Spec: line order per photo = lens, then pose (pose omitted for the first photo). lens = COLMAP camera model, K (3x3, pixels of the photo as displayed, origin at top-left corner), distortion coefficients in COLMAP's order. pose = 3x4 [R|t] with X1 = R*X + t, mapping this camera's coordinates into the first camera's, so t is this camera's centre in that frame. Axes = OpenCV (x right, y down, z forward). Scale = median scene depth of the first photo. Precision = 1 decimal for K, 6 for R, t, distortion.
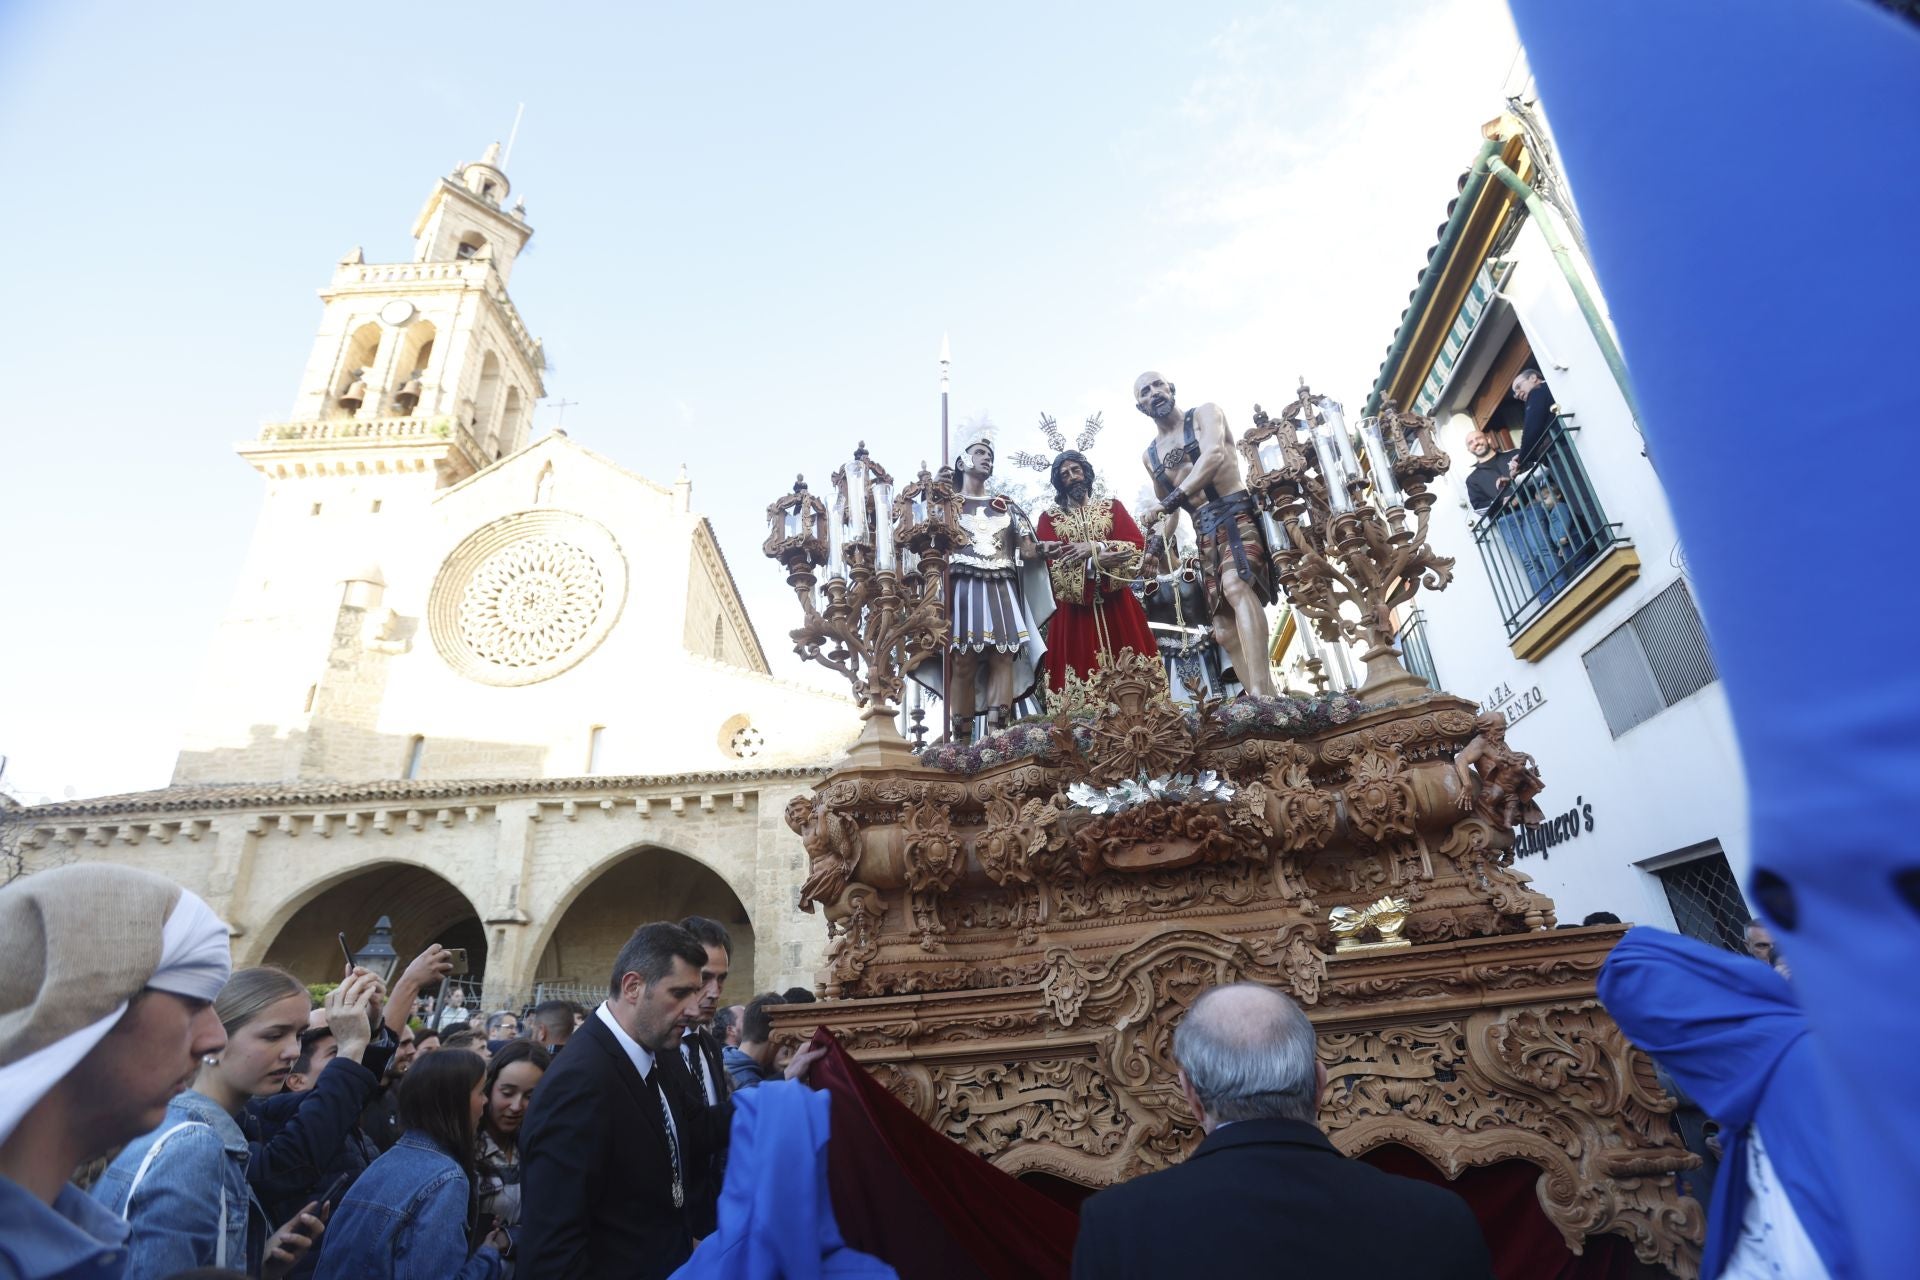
lens RADIAL K [[864.9, 0, 963.2], [0, 864.9, 647.1], [0, 0, 1]] dist [-0.081831, 0.034354]
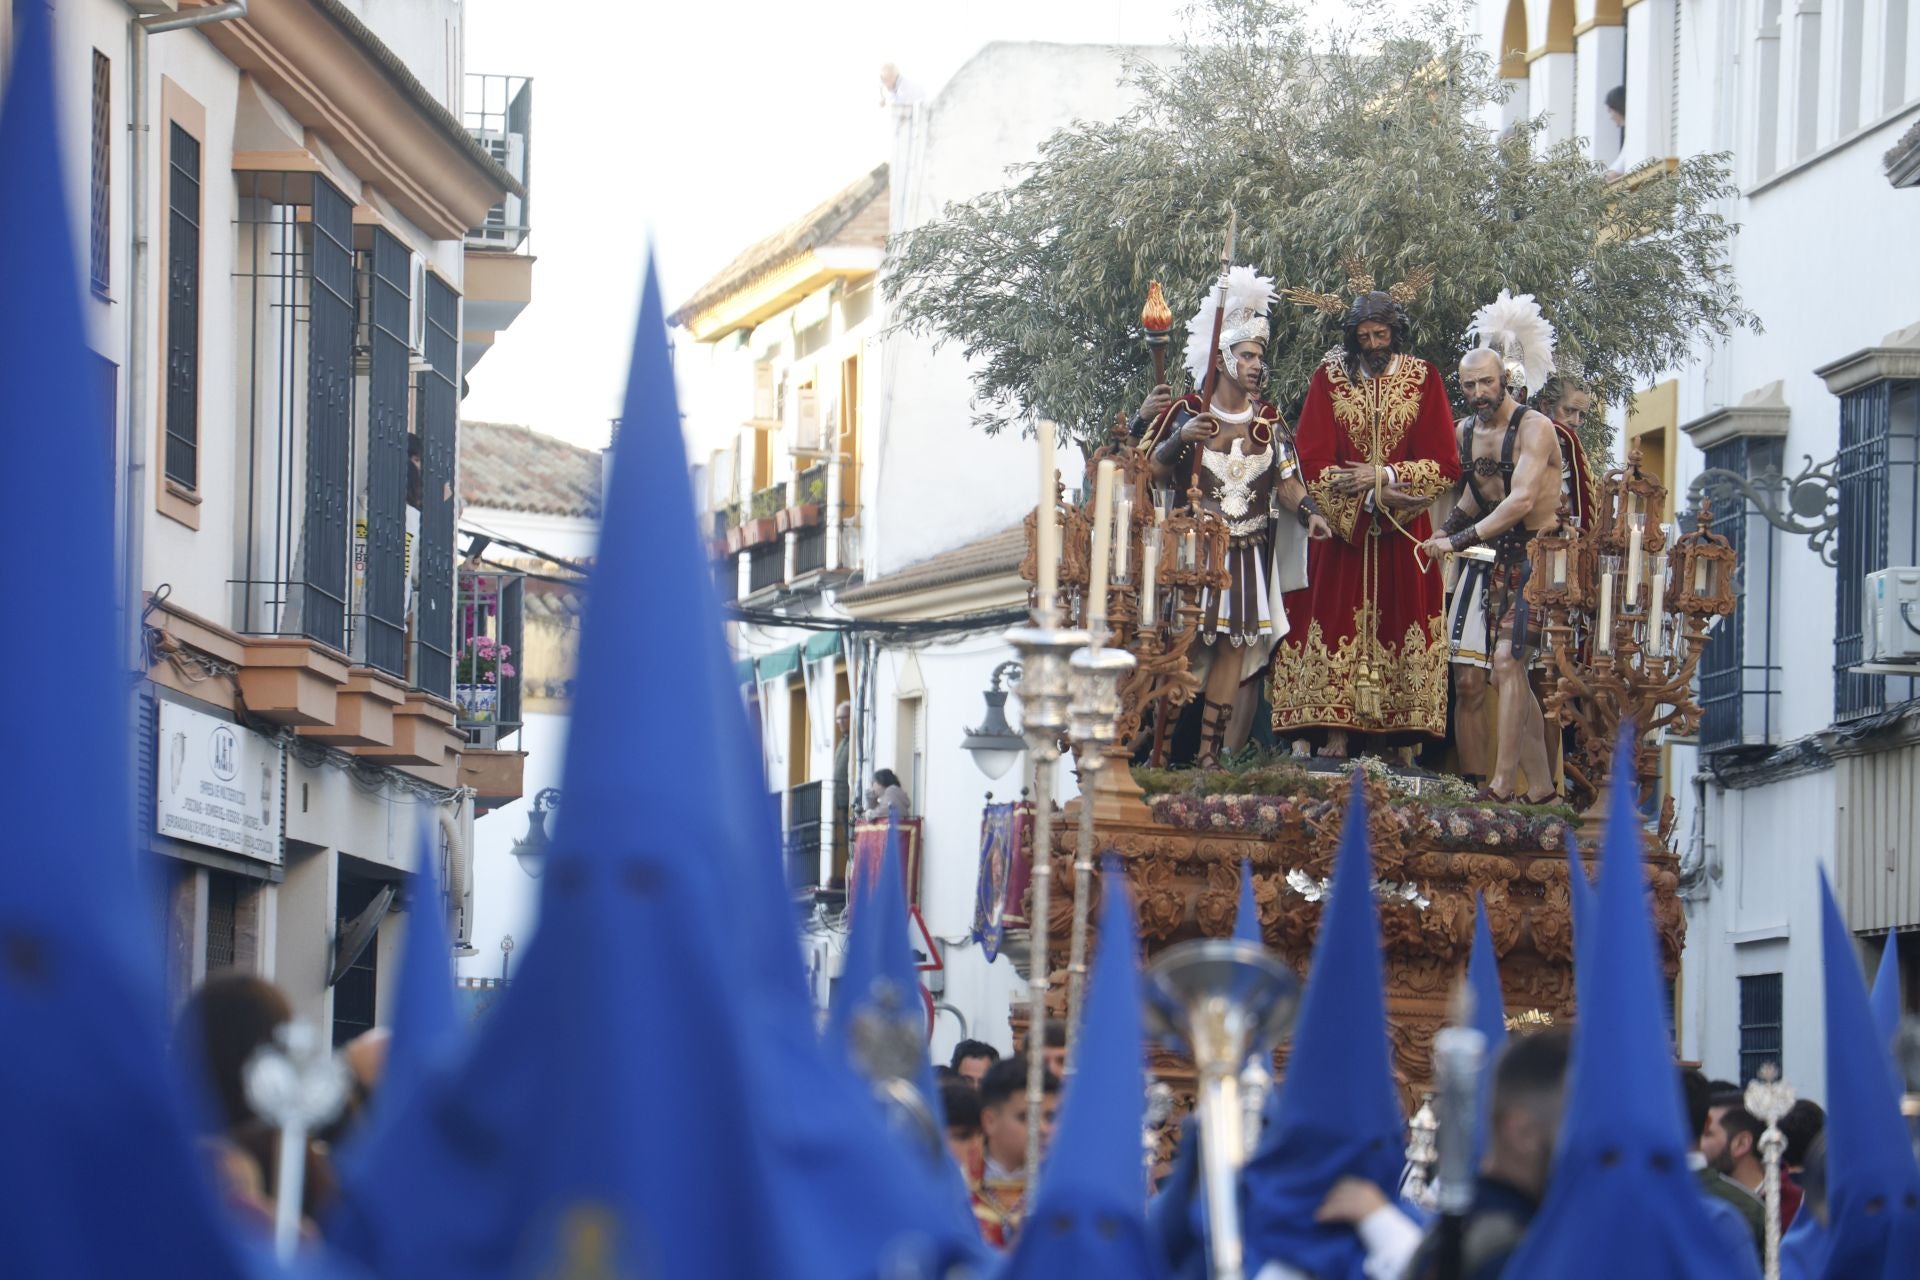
lens RADIAL K [[8175.8, 0, 960.0], [0, 8175.8, 640.0], [0, 0, 1]] dist [1.288528, 1.895202]
pose [[0.983845, 0.136952, 0.115296, -1.579386], [-0.168553, 0.925637, 0.338801, -3.679887], [-0.060322, -0.352761, 0.933767, -8.882224]]
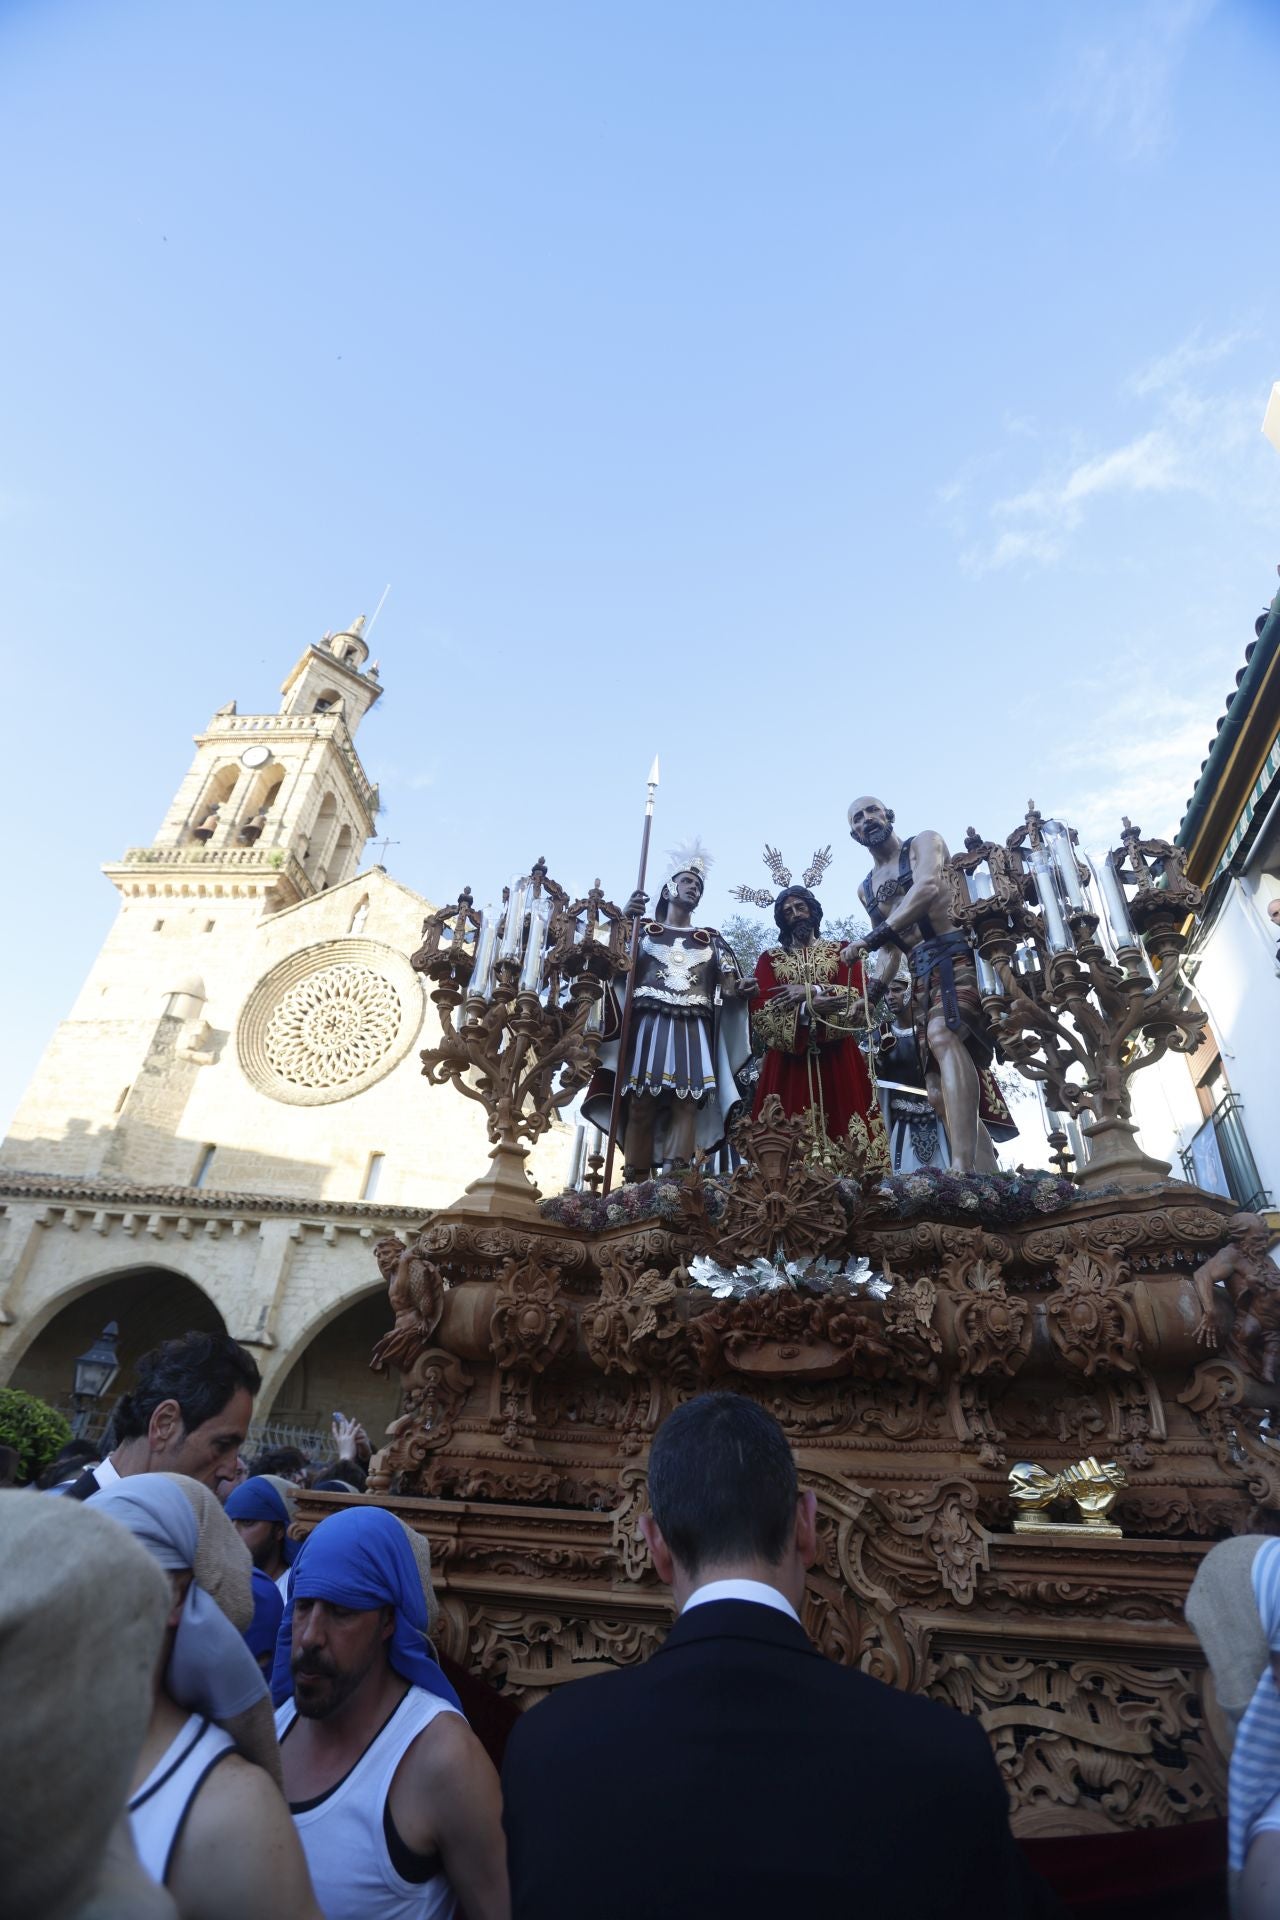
lens RADIAL K [[864.9, 0, 643.5], [0, 864.9, 955.3], [0, 0, 1]] dist [-0.081831, 0.034354]
pose [[0.986940, 0.054924, -0.151436, 0.185128], [-0.079587, 0.983584, -0.161951, 0.012735], [0.140055, 0.171888, 0.975110, 0.150413]]
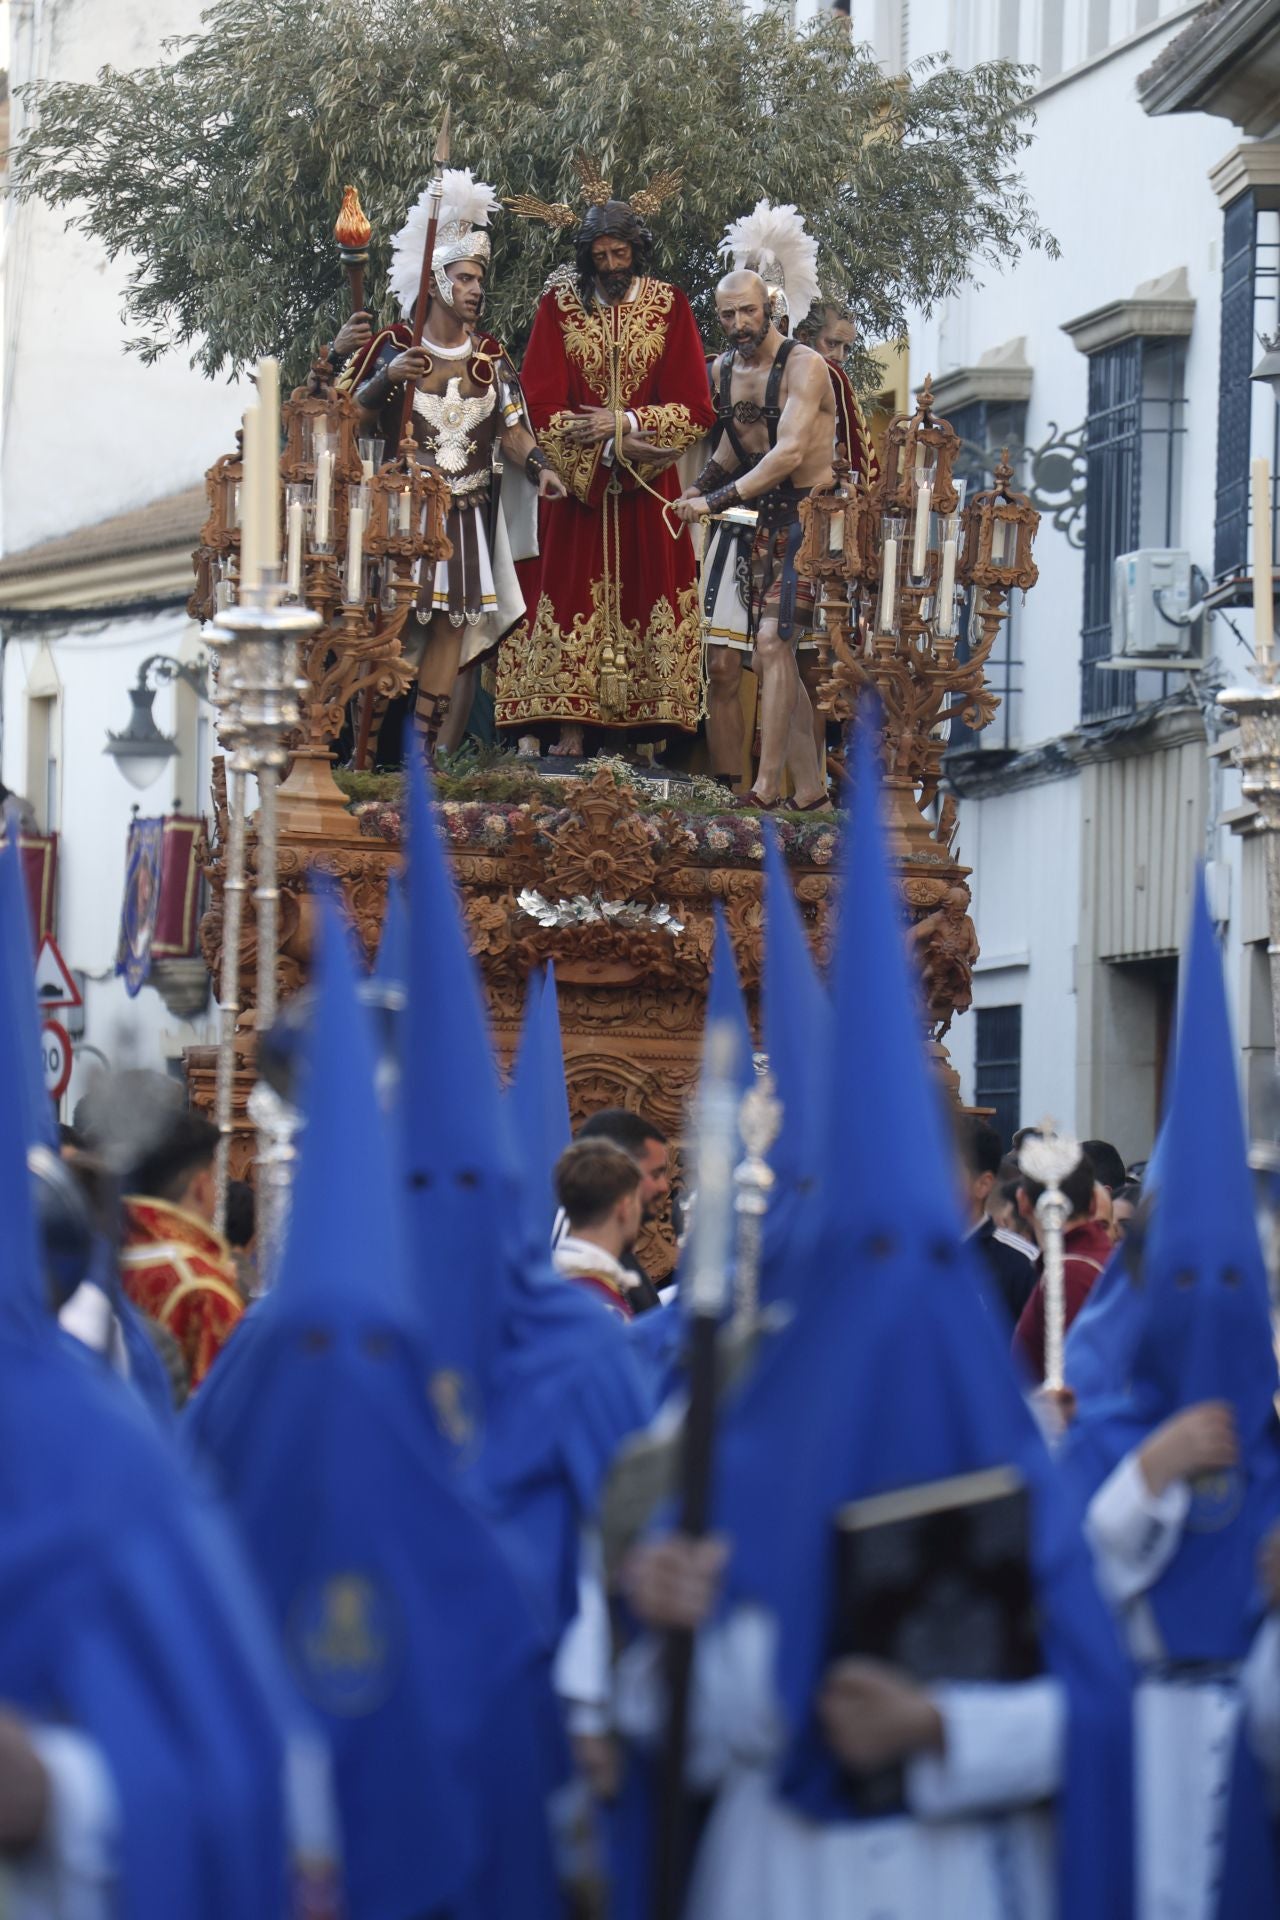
lens RADIAL K [[8705.7, 0, 640.0], [0, 8705.7, 960.0], [0, 0, 1]] dist [1.598227, 4.789509]
pose [[0.975048, 0.126178, 0.182650, -1.507682], [-0.186505, 0.911855, 0.365700, -3.336117], [-0.120407, -0.390640, 0.912635, -7.883356]]
